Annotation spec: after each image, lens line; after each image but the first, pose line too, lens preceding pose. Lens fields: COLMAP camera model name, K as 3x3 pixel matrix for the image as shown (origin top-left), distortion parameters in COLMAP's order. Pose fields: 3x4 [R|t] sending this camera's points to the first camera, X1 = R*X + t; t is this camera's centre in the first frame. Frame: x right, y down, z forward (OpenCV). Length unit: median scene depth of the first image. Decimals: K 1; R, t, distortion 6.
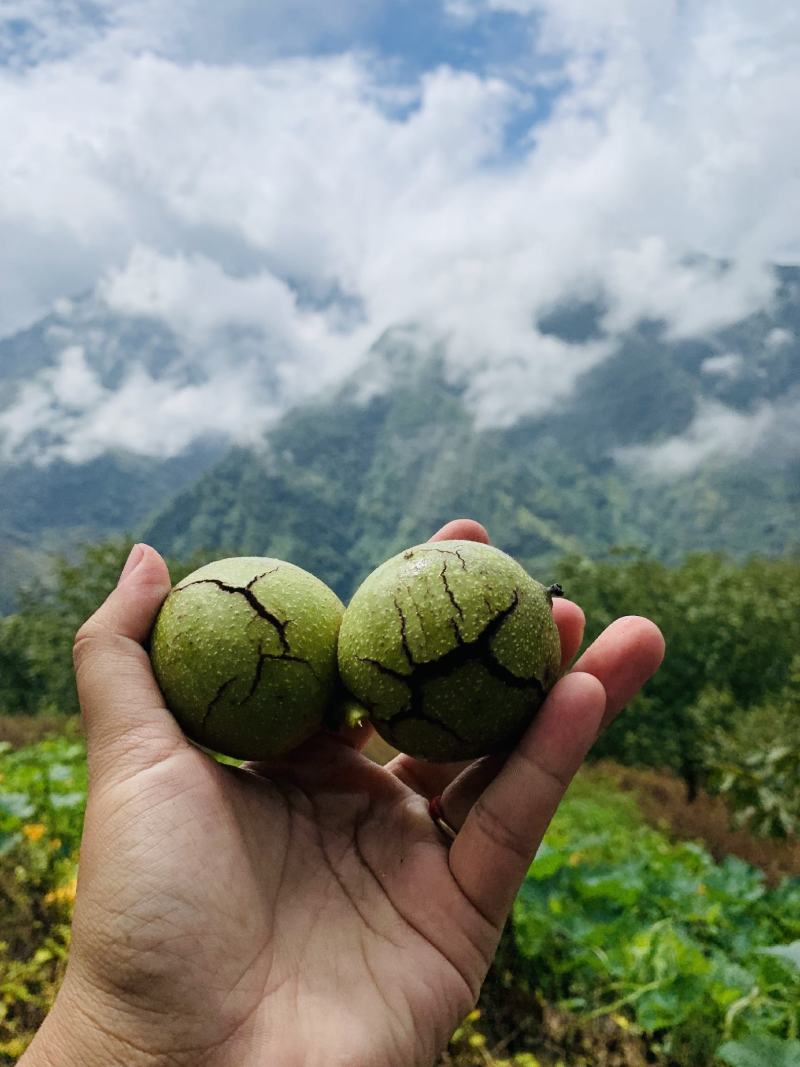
lens RADIAL K [[801.1, 0, 400.0], [0, 801.1, 533.5], [0, 0, 1]] dist [0.099346, -0.001908]
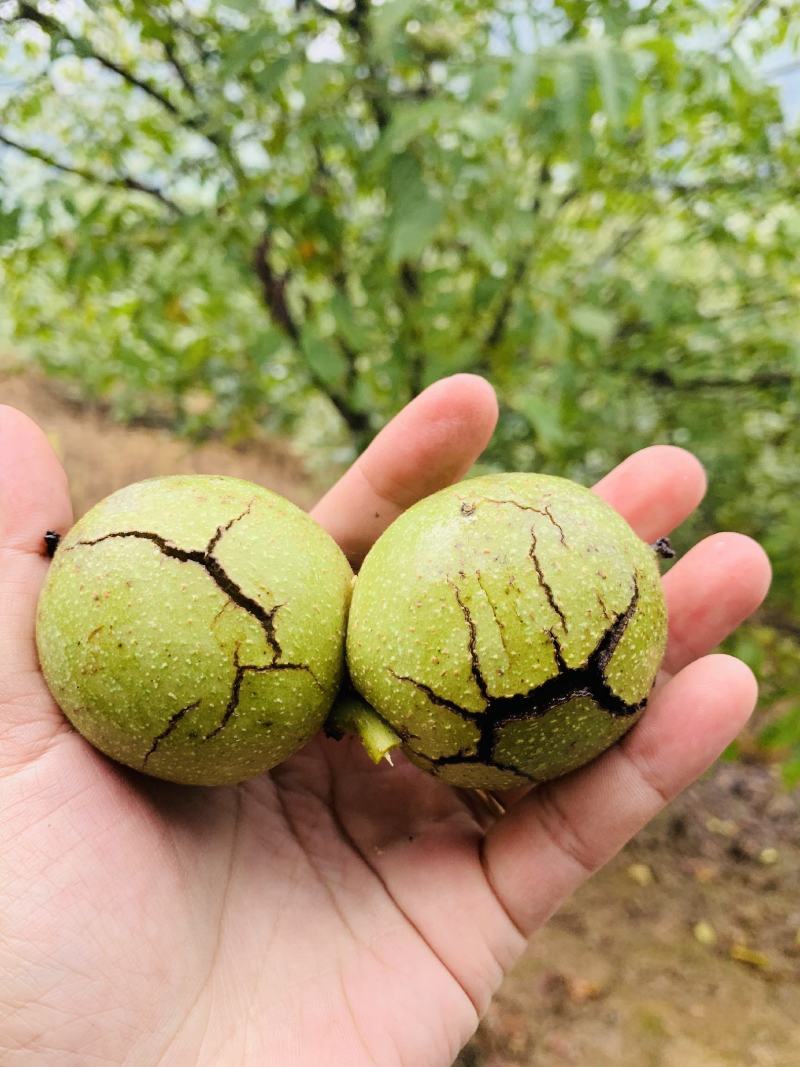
lens RADIAL K [[801.1, 0, 400.0], [0, 801.1, 533.5], [0, 0, 1]] dist [0.099346, -0.001908]
pose [[0.986507, 0.008273, 0.163508, -0.152600], [-0.055524, 0.956438, 0.286607, -0.139221], [-0.154014, -0.291819, 0.943992, 0.413299]]
